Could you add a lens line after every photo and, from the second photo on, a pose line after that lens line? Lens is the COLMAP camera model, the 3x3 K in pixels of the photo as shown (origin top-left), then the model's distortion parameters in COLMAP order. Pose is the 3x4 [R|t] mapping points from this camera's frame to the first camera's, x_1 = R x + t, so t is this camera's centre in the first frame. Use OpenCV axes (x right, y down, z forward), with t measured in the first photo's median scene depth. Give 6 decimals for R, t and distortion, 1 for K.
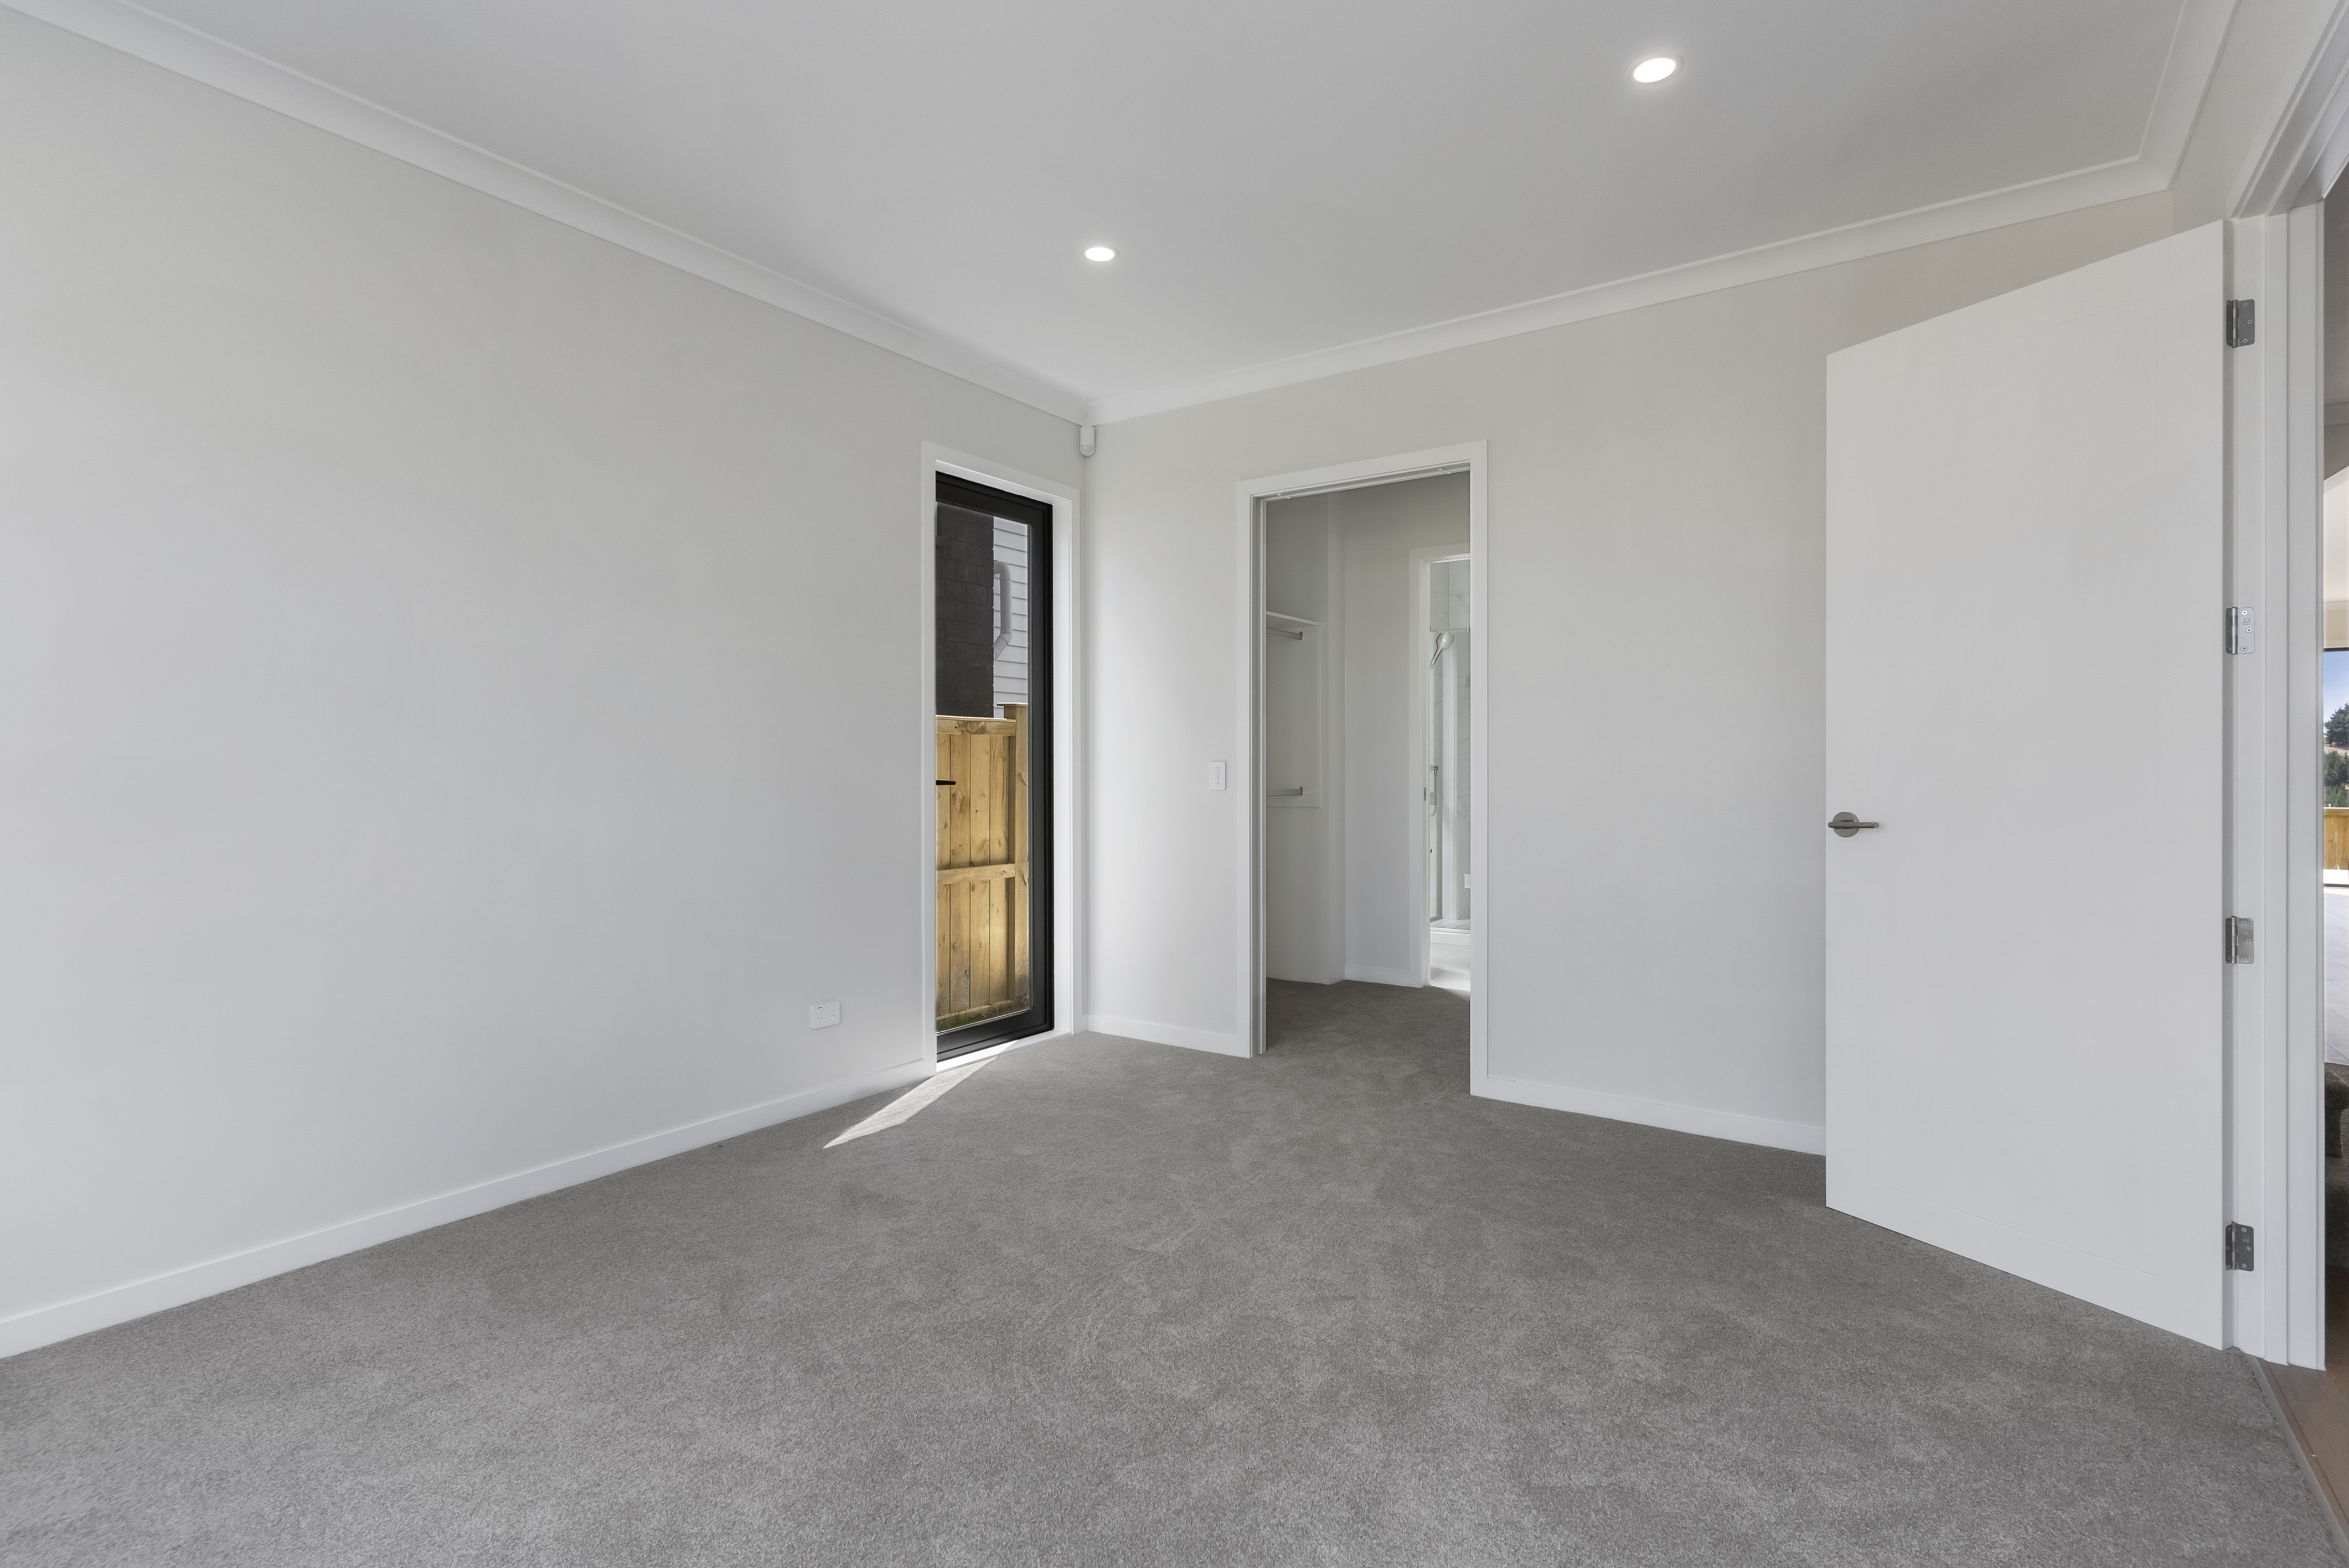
lens RADIAL K [[1144.2, 0, 1185.3], [0, 1144.2, 770.5], [0, 0, 1]] dist [0.002597, 0.000446]
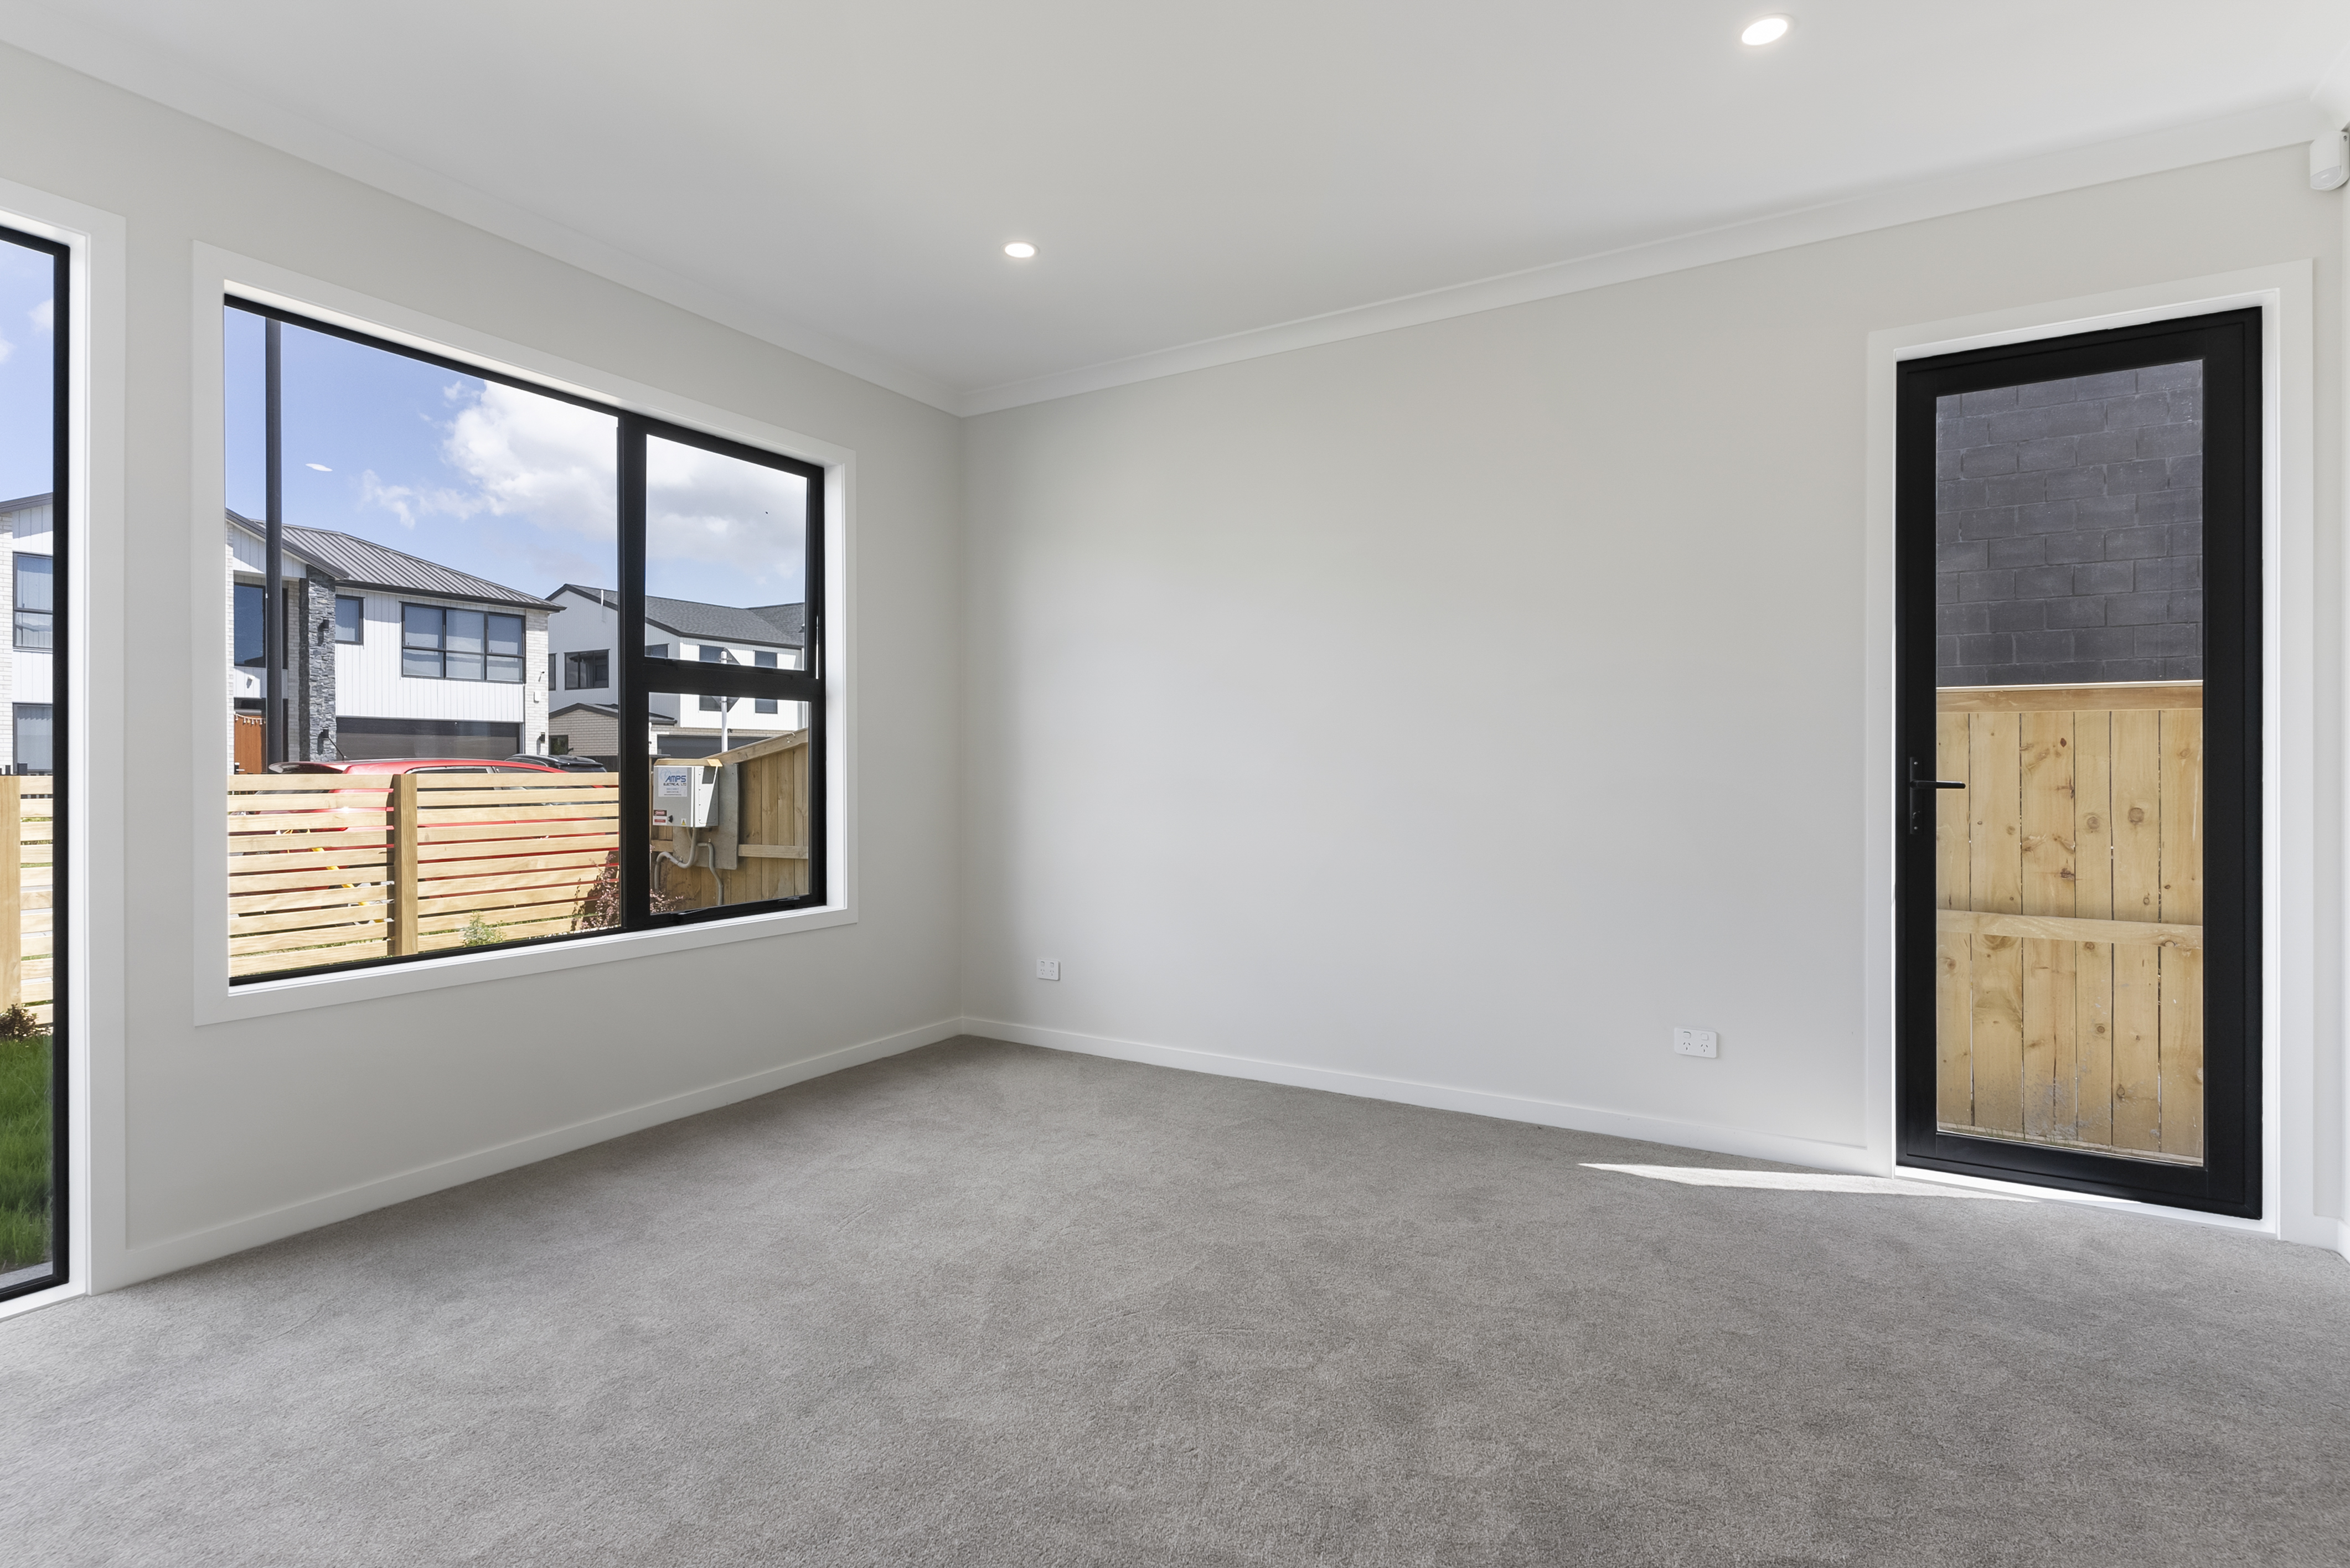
lens RADIAL K [[1144.7, 0, 1190.5], [0, 1144.7, 777.7], [0, 0, 1]] dist [0.002597, 0.000446]
pose [[0.064828, 0.006991, -0.997872, 0.609875], [-0.005286, 0.999964, 0.006662, 0.004318], [0.997882, 0.004843, 0.064863, 0.613435]]
